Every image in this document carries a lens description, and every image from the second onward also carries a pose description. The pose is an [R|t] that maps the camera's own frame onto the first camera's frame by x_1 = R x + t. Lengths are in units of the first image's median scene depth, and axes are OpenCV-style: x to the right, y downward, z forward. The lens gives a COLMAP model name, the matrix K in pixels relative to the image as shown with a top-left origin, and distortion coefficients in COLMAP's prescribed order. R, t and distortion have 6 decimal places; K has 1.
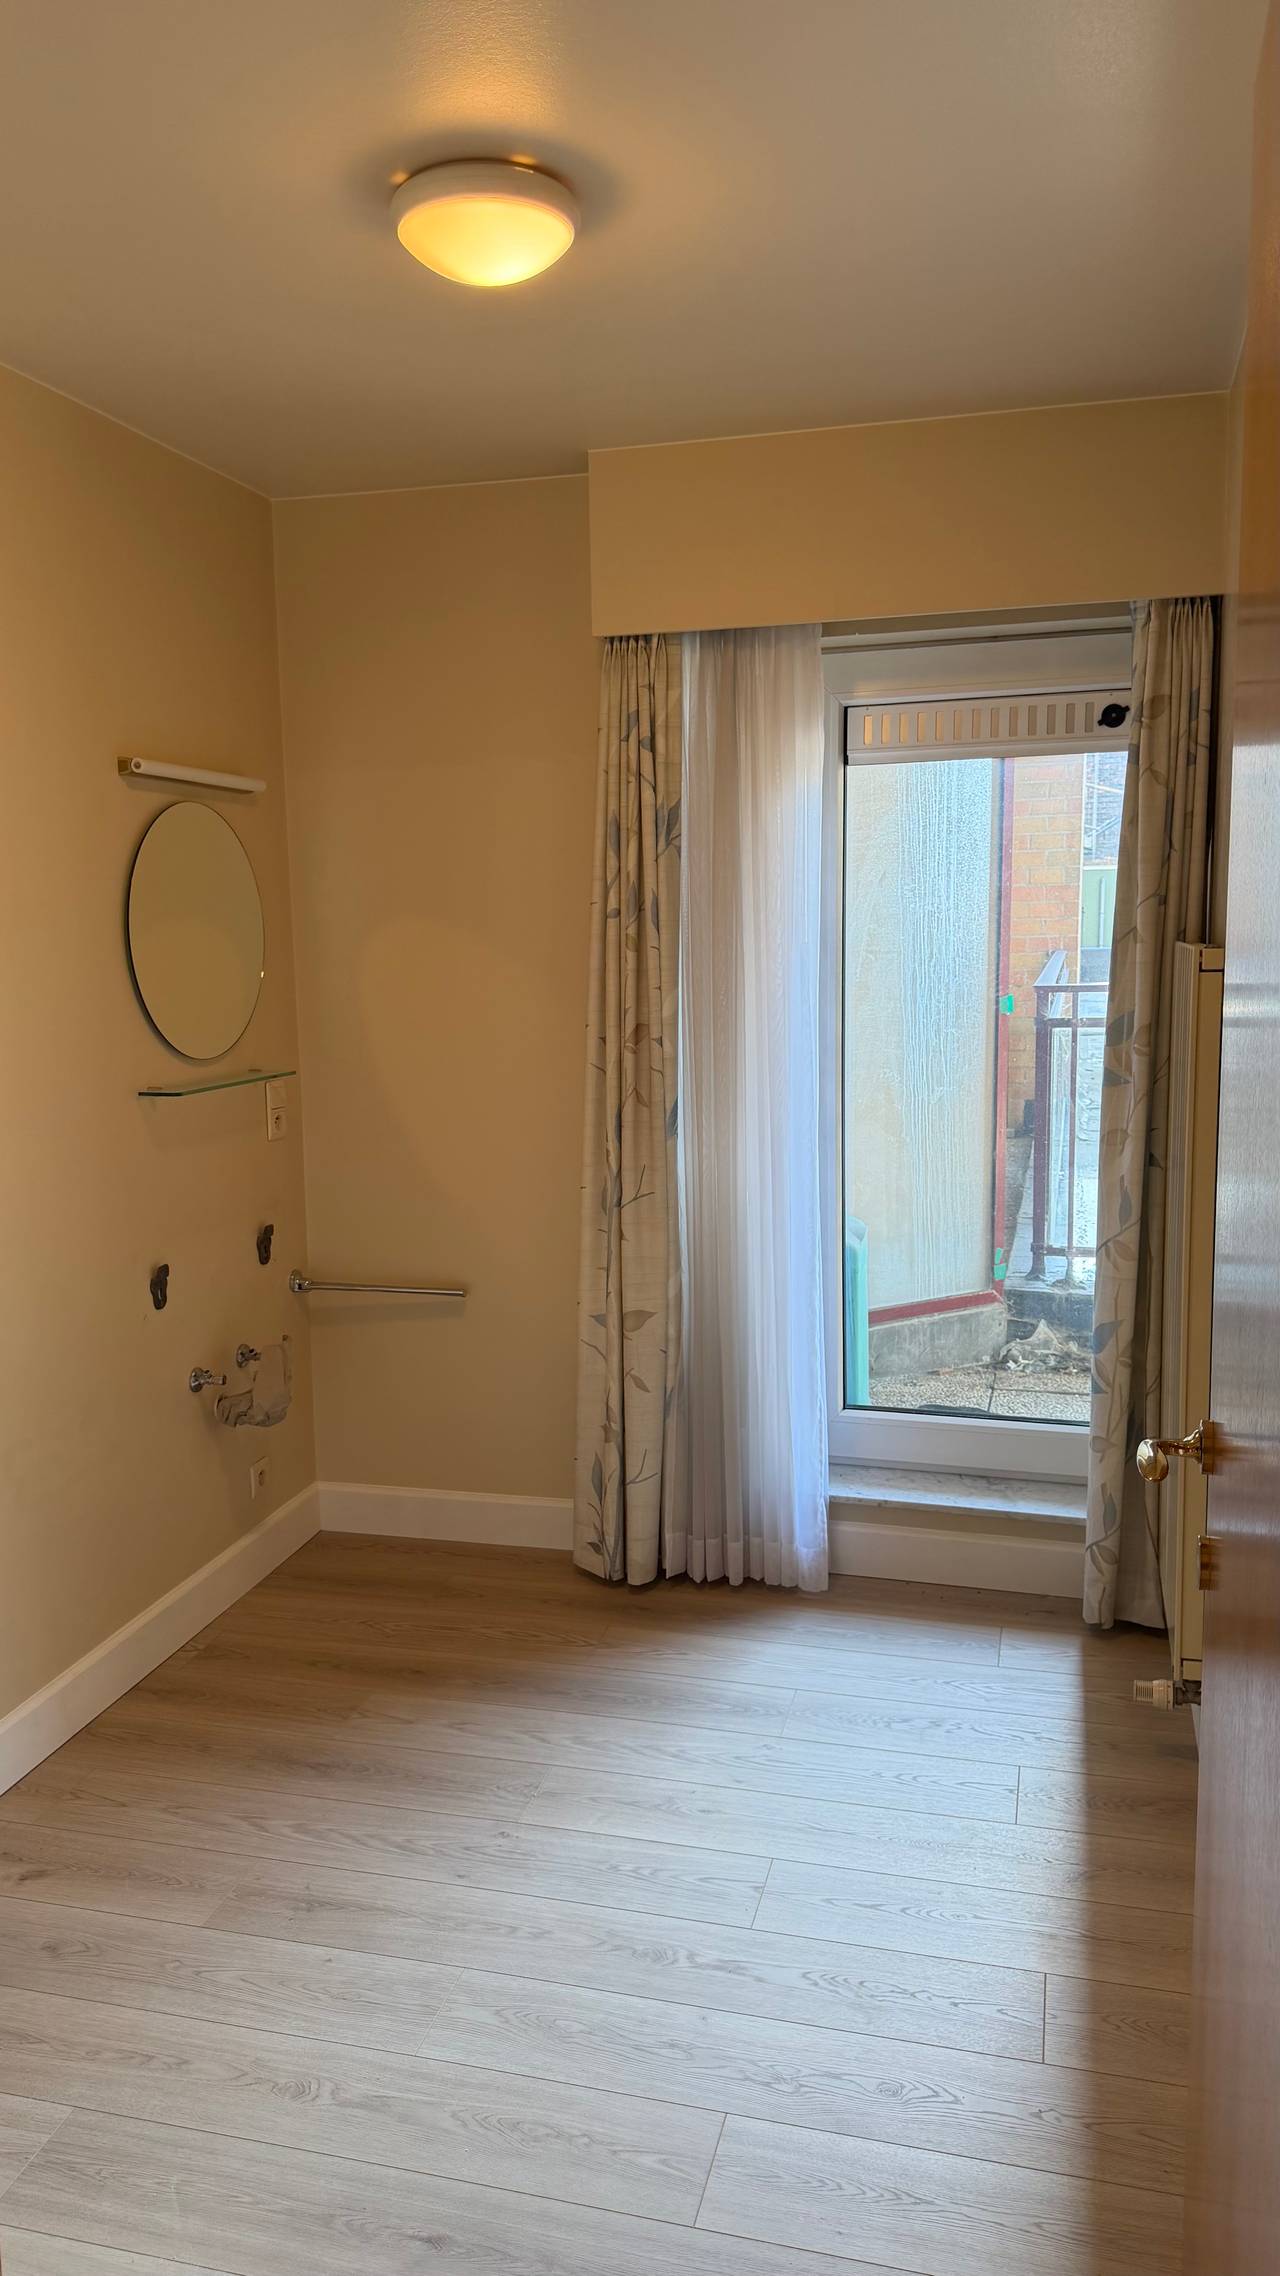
lens RADIAL K [[1601.2, 0, 640.0], [0, 1601.2, 1138.0], [0, 0, 1]] dist [0.127381, -0.217422]
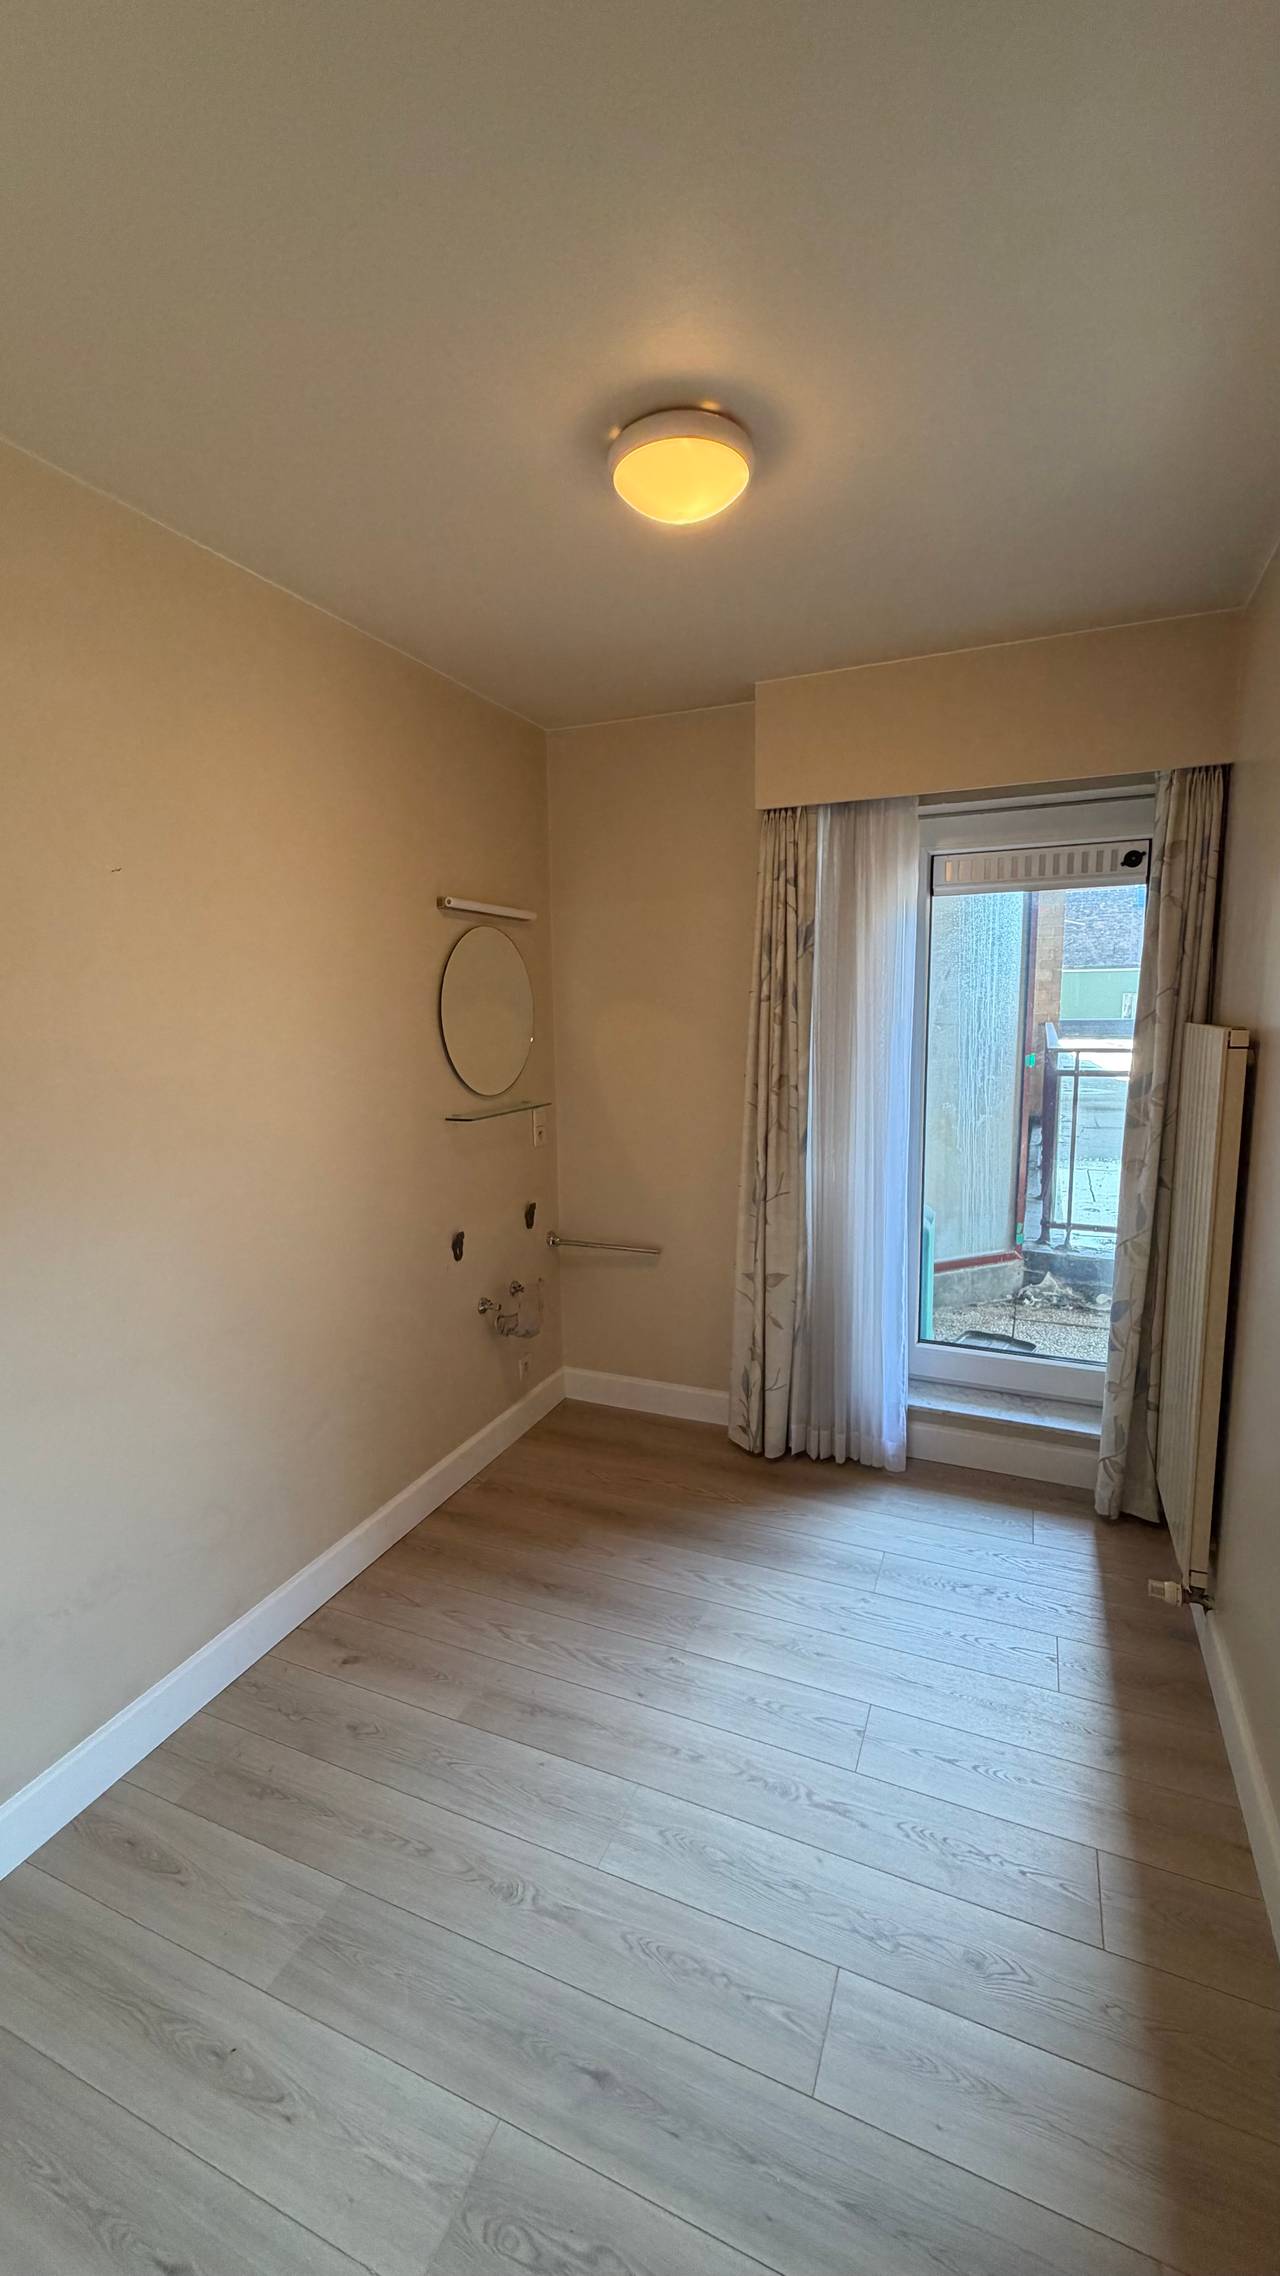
lens RADIAL K [[909.8, 0, 641.2], [0, 909.8, 1126.2], [0, 0, 1]] dist [0.000946, 0.000386]
pose [[0.989212, 0.022357, -0.144773, -0.006104], [-0.021911, 0.999749, 0.004677, -0.027380], [0.144841, -0.001455, 0.989454, 0.177329]]
